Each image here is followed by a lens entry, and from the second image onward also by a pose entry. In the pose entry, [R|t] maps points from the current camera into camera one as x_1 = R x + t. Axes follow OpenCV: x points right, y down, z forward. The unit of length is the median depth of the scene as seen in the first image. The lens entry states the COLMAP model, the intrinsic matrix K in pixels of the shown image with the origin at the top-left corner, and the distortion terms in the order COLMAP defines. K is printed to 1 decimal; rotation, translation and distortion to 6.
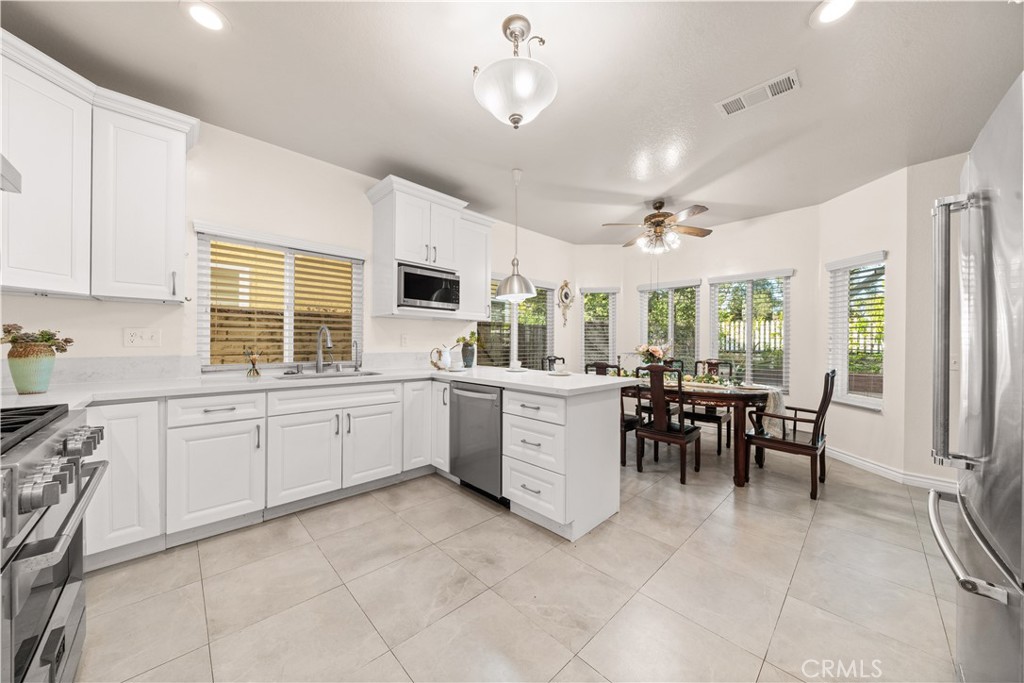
lens RADIAL K [[351.7, 0, 512.4], [0, 351.7, 344.4], [0, 0, 1]] dist [-0.006273, -0.000106]
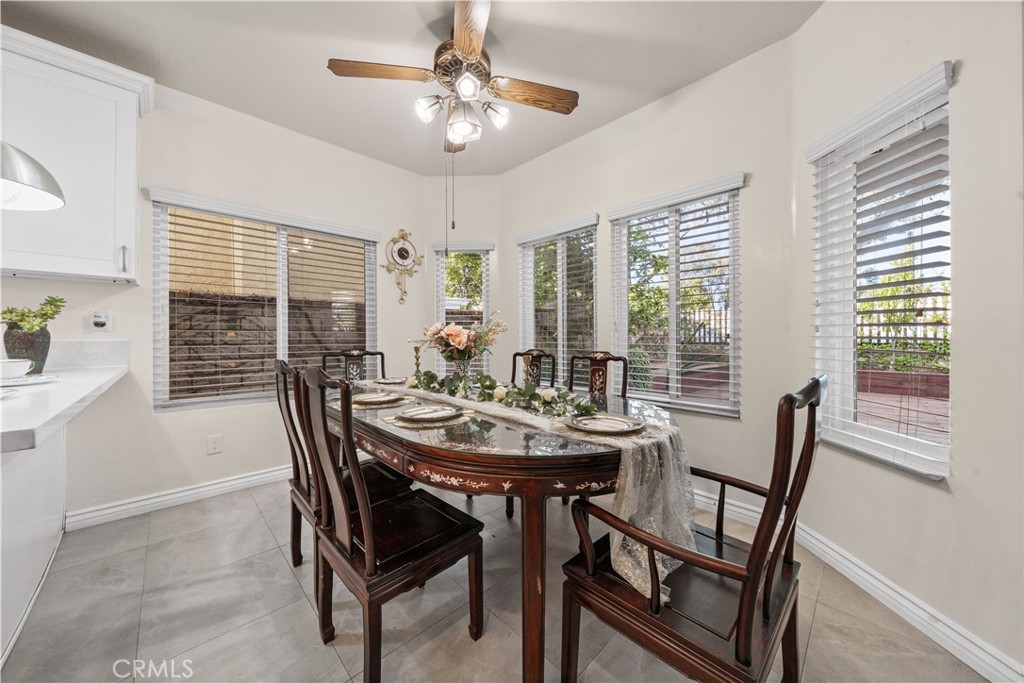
lens RADIAL K [[351.7, 0, 513.3], [0, 351.7, 340.2], [0, 0, 1]] dist [-0.006273, -0.000106]
pose [[0.999945, -0.010505, -0.000204, 0.640281], [0.010505, 0.999944, -0.001306, 0.035101], [0.000218, 0.001303, 0.999999, 0.678605]]
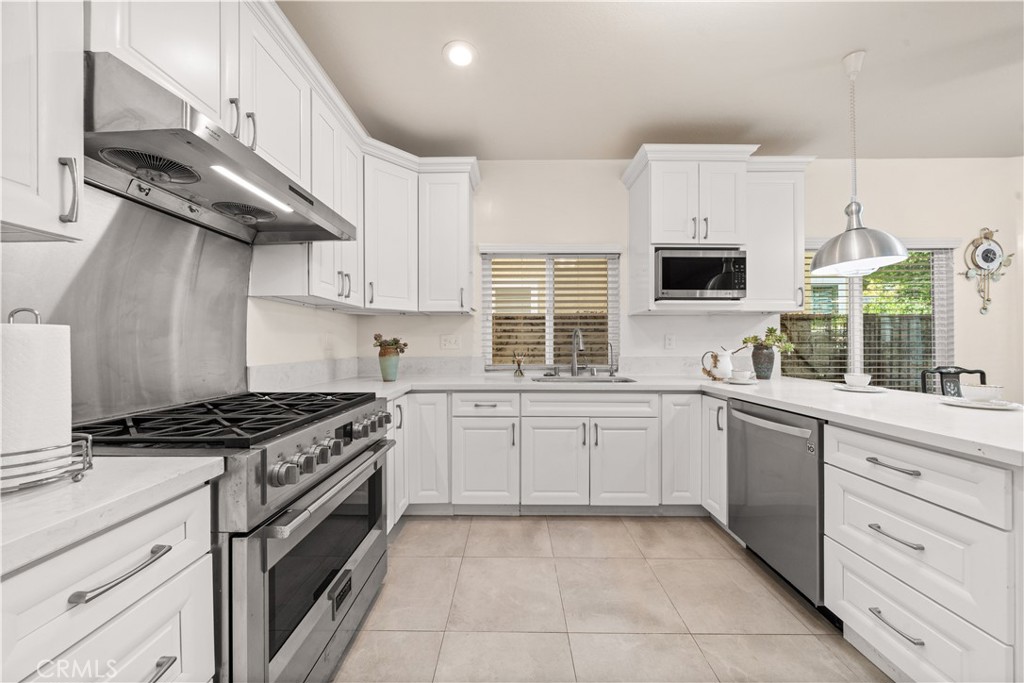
lens RADIAL K [[351.7, 0, 508.6], [0, 351.7, 343.1], [0, 0, 1]] dist [-0.006273, -0.000106]
pose [[0.708665, -0.010694, -0.705464, 0.010598], [0.002862, 0.999920, -0.012284, 0.000896], [0.705539, 0.006686, 0.708640, 0.183672]]
